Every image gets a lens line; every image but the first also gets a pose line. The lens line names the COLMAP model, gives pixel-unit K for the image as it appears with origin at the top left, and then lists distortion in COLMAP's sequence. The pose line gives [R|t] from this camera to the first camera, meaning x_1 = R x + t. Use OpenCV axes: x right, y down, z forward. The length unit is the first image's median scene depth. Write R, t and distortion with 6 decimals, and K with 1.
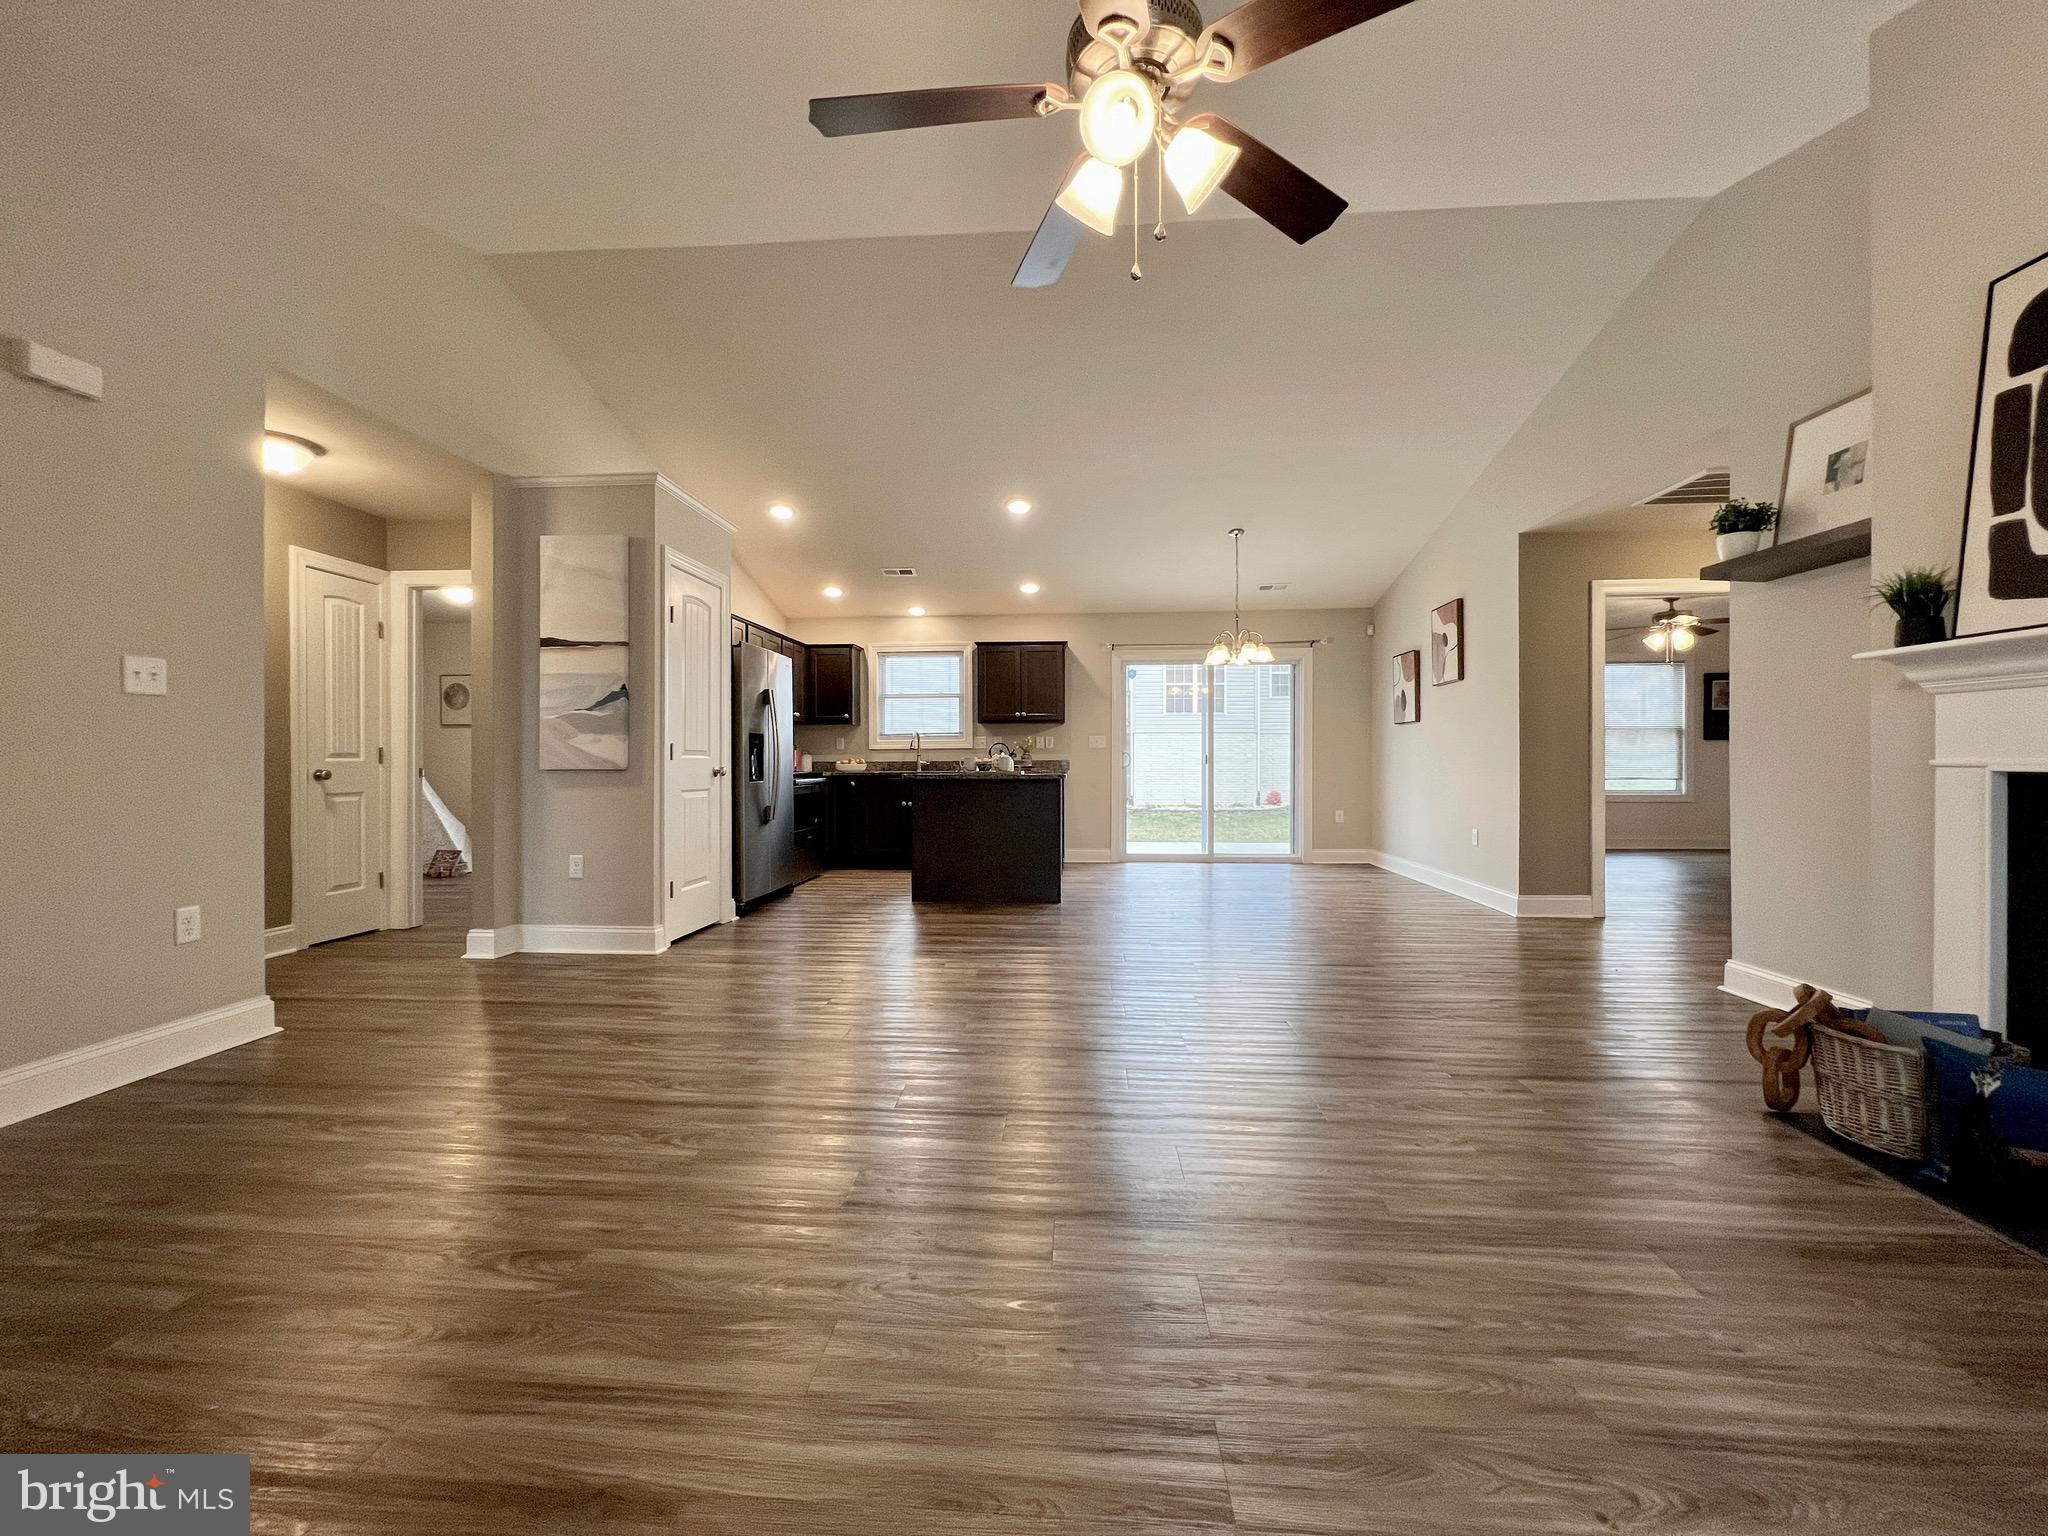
lens RADIAL K [[819.0, 0, 1020.0], [0, 819.0, 765.2], [0, 0, 1]] dist [-0.001522, 0.000570]
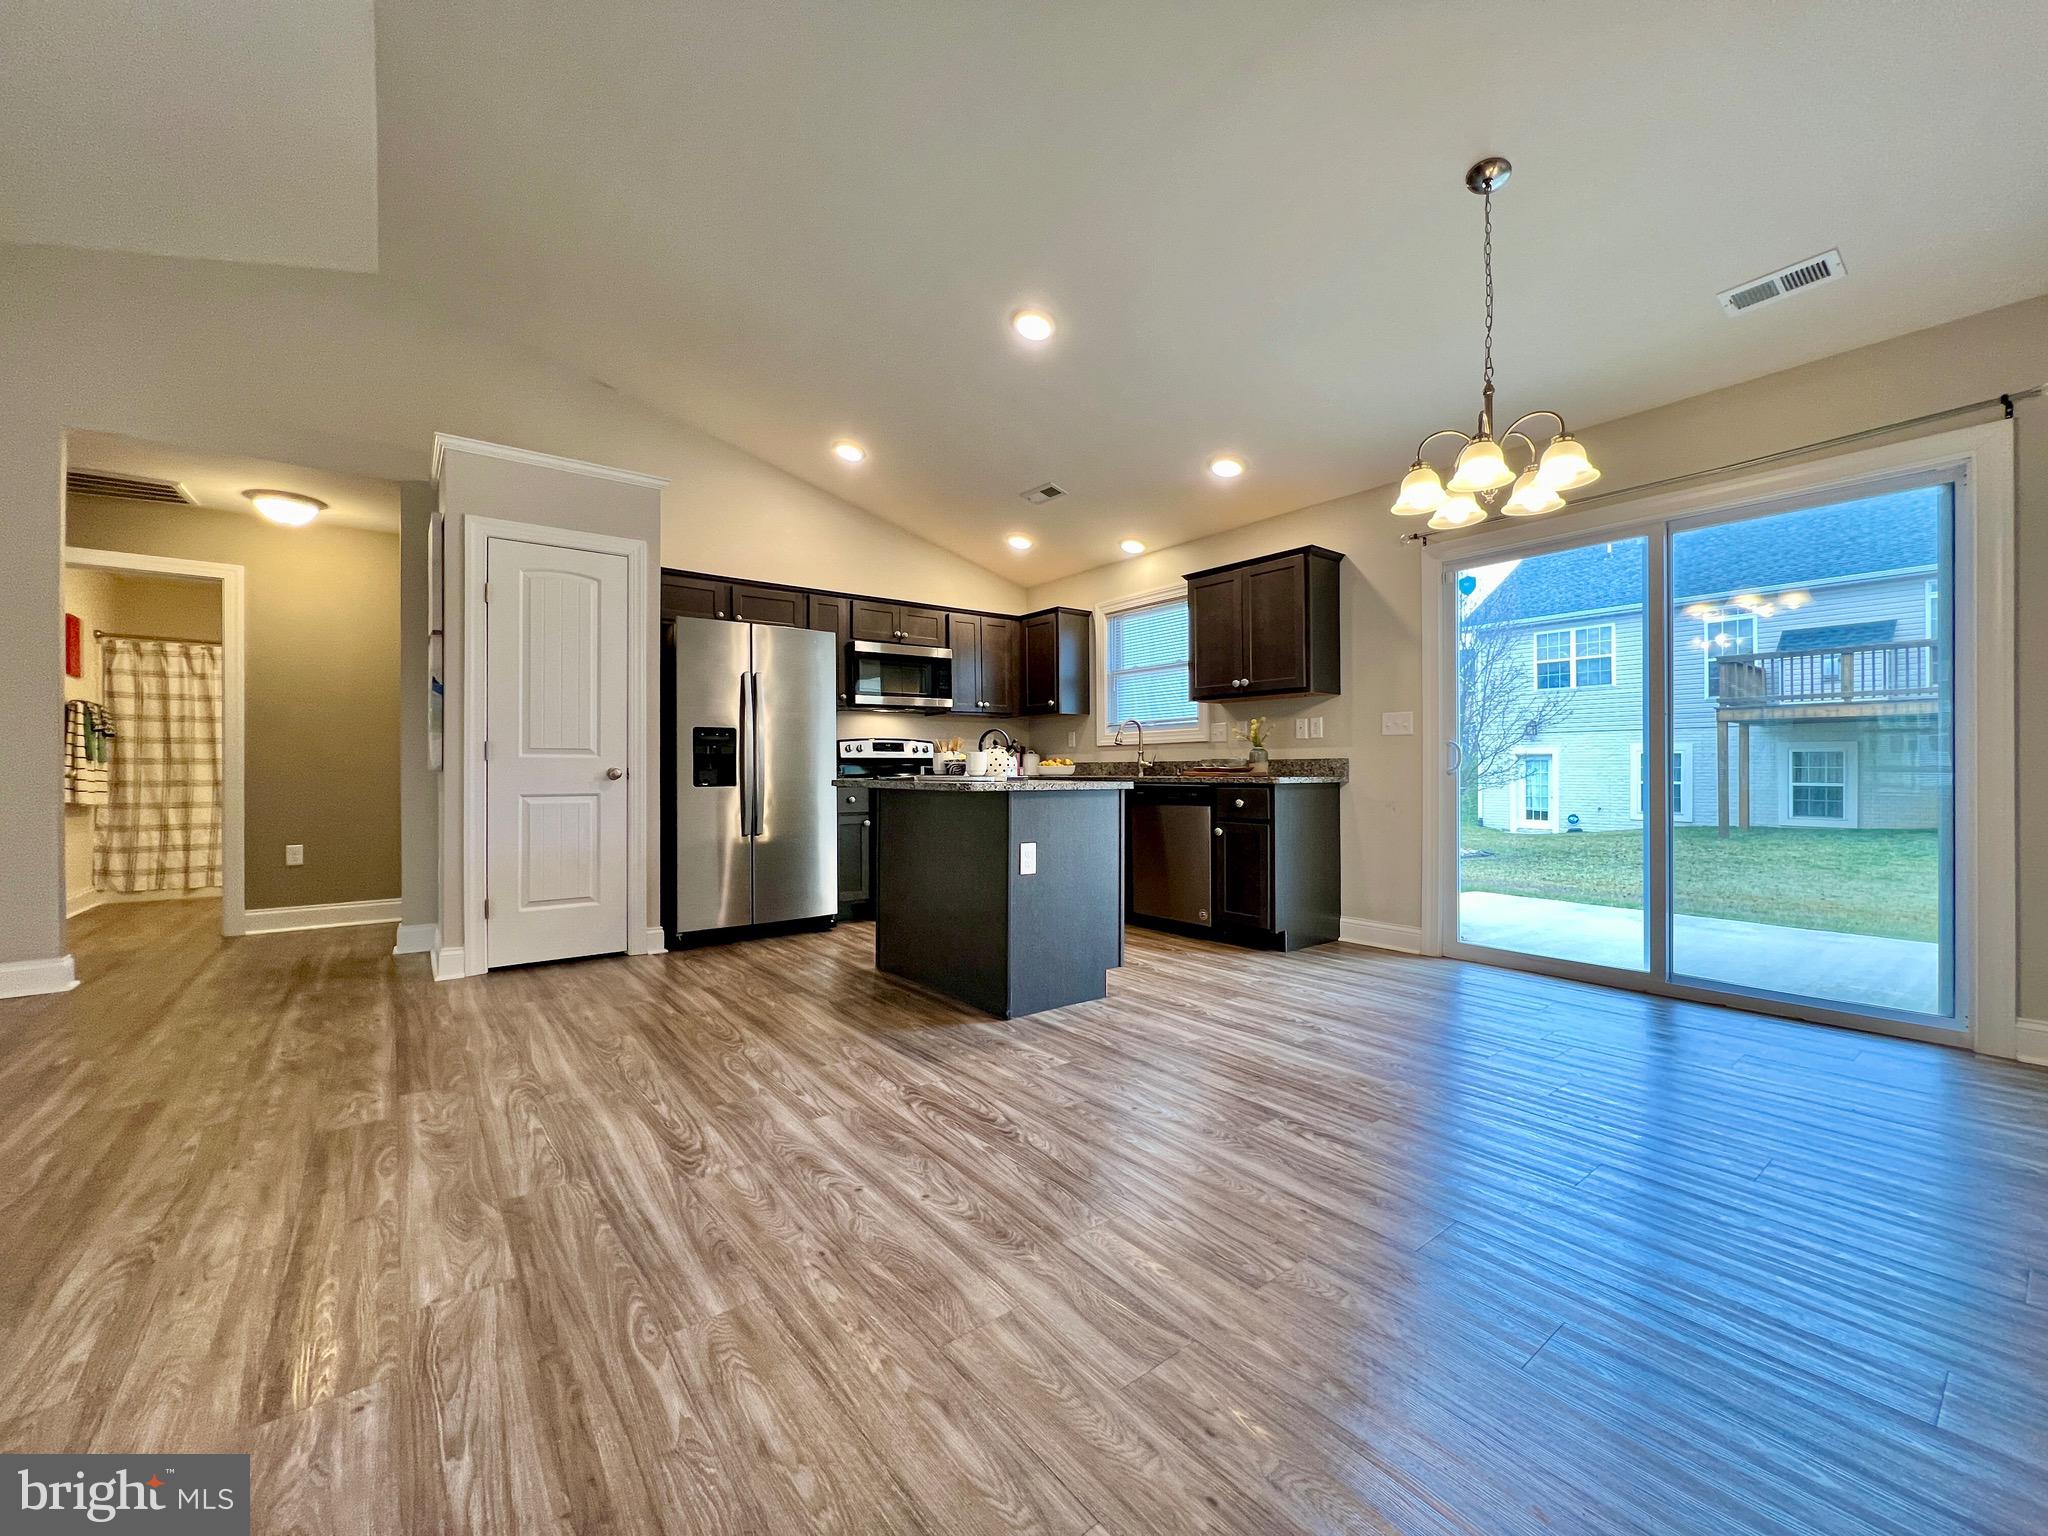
lens RADIAL K [[819.0, 0, 1020.0], [0, 819.0, 765.2], [0, 0, 1]] dist [-0.001522, 0.000570]
pose [[0.664285, -0.002117, -0.747476, 0.549313], [-0.001150, 0.999992, -0.003854, 0.001628], [0.747478, 0.003420, 0.664277, 0.767747]]
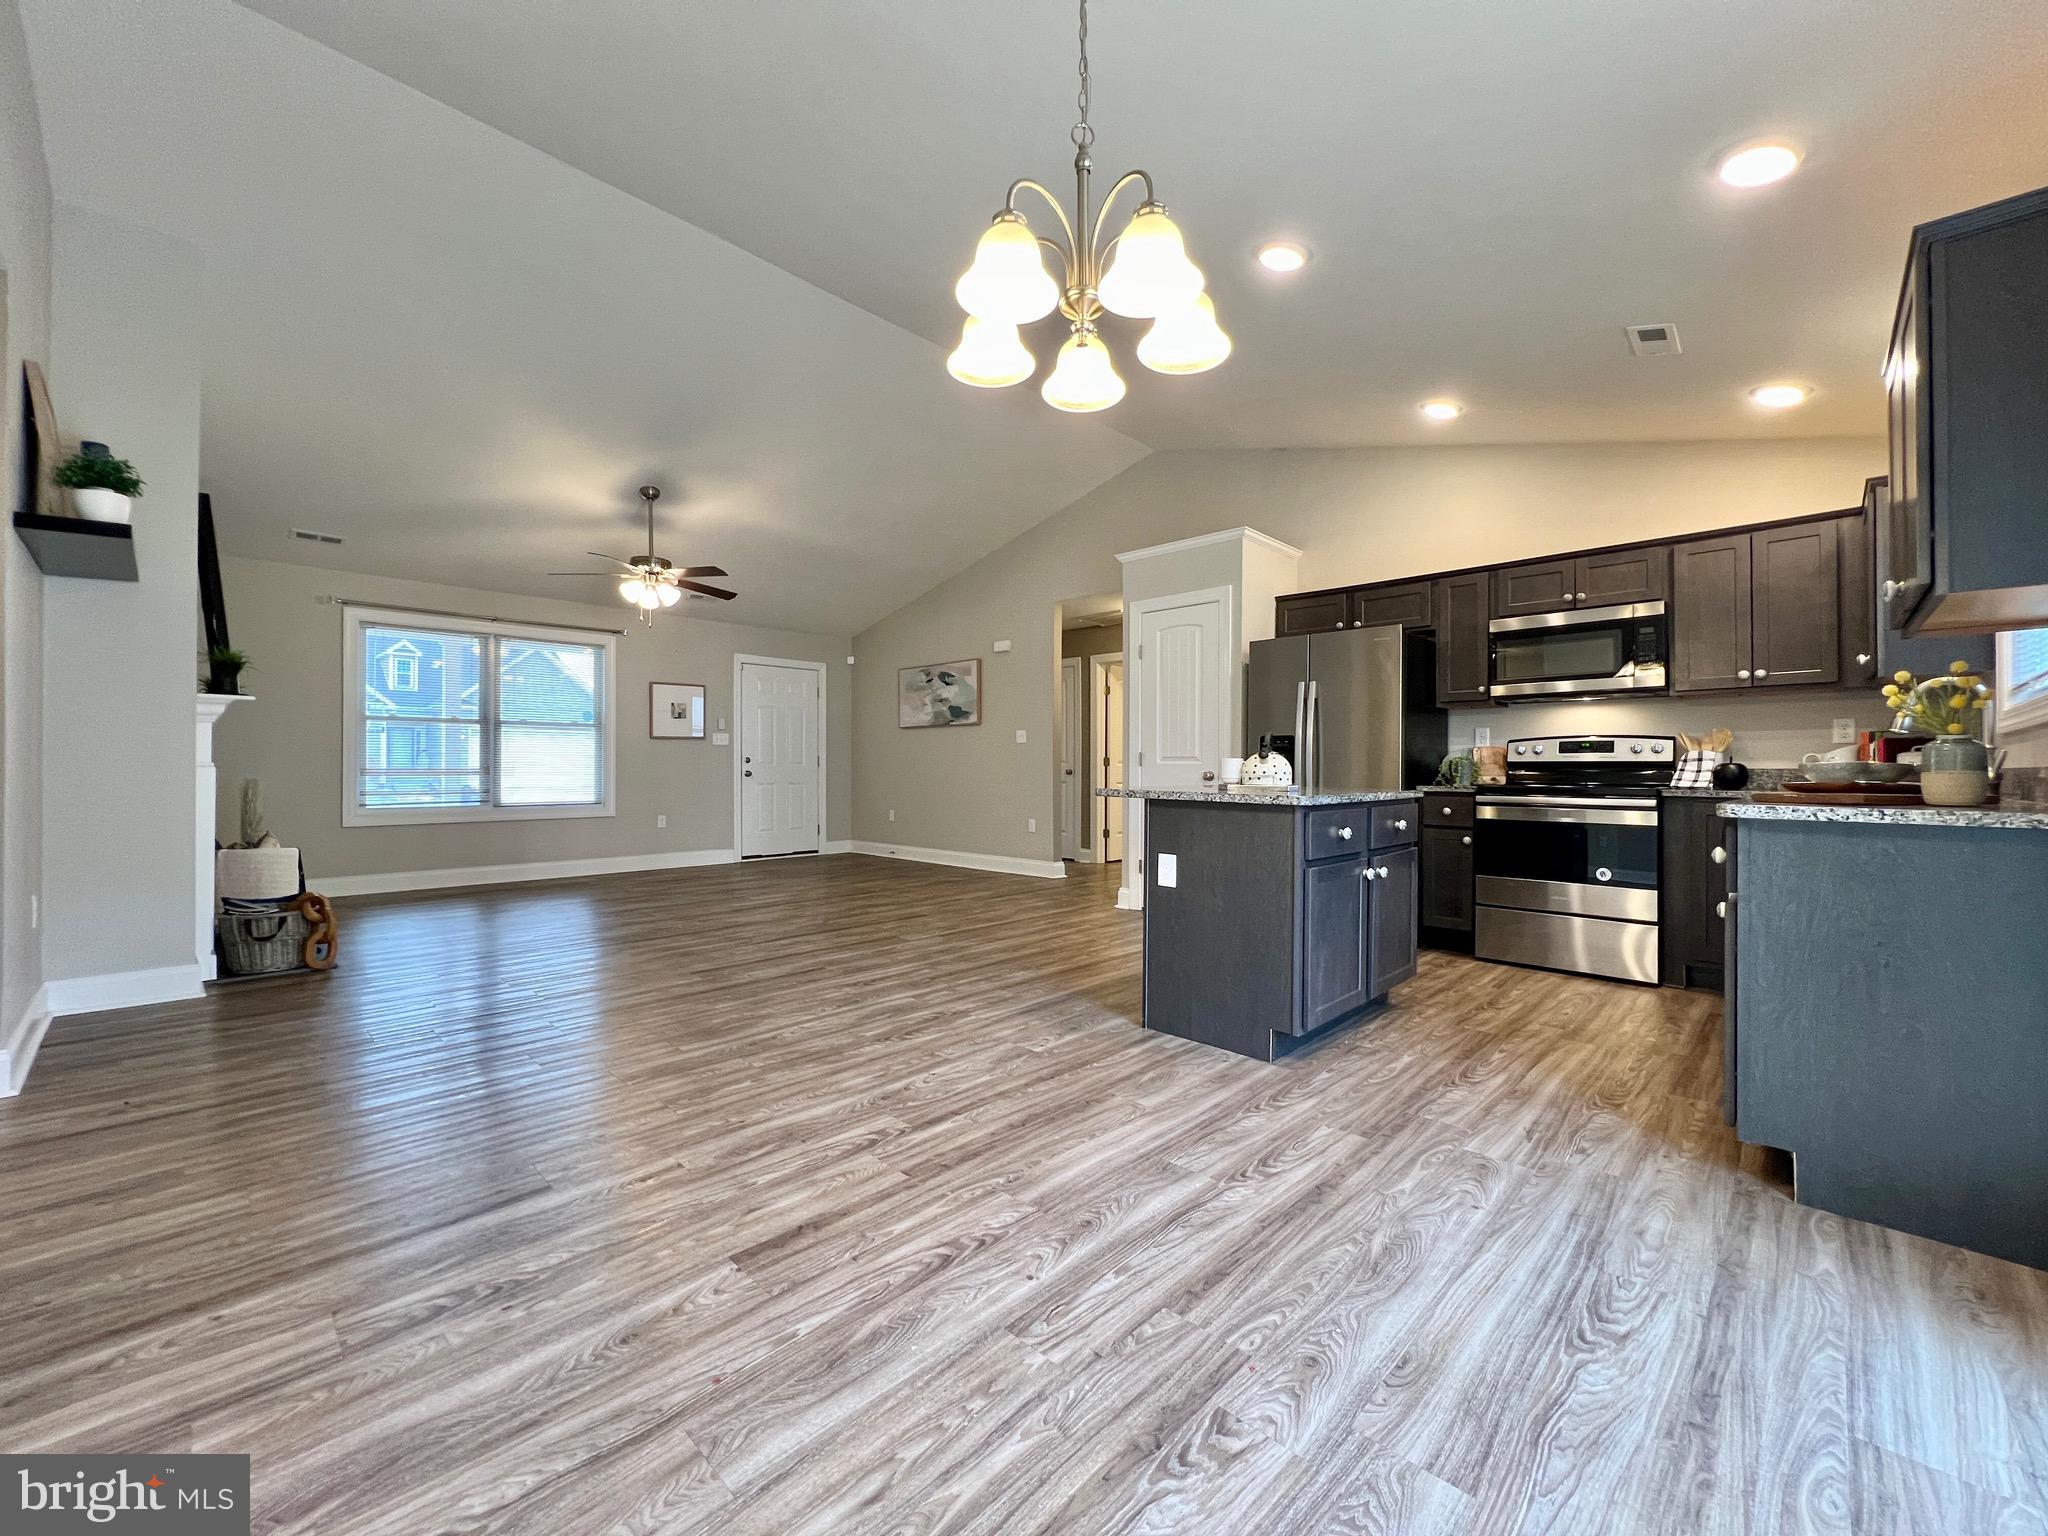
lens RADIAL K [[819.0, 0, 1020.0], [0, 819.0, 765.2], [0, 0, 1]] dist [-0.001522, 0.000570]
pose [[-0.645003, -0.002959, -0.764174, 0.615742], [-0.006602, 0.999977, 0.001700, -0.006898], [0.764151, 0.006142, -0.645008, 1.529831]]
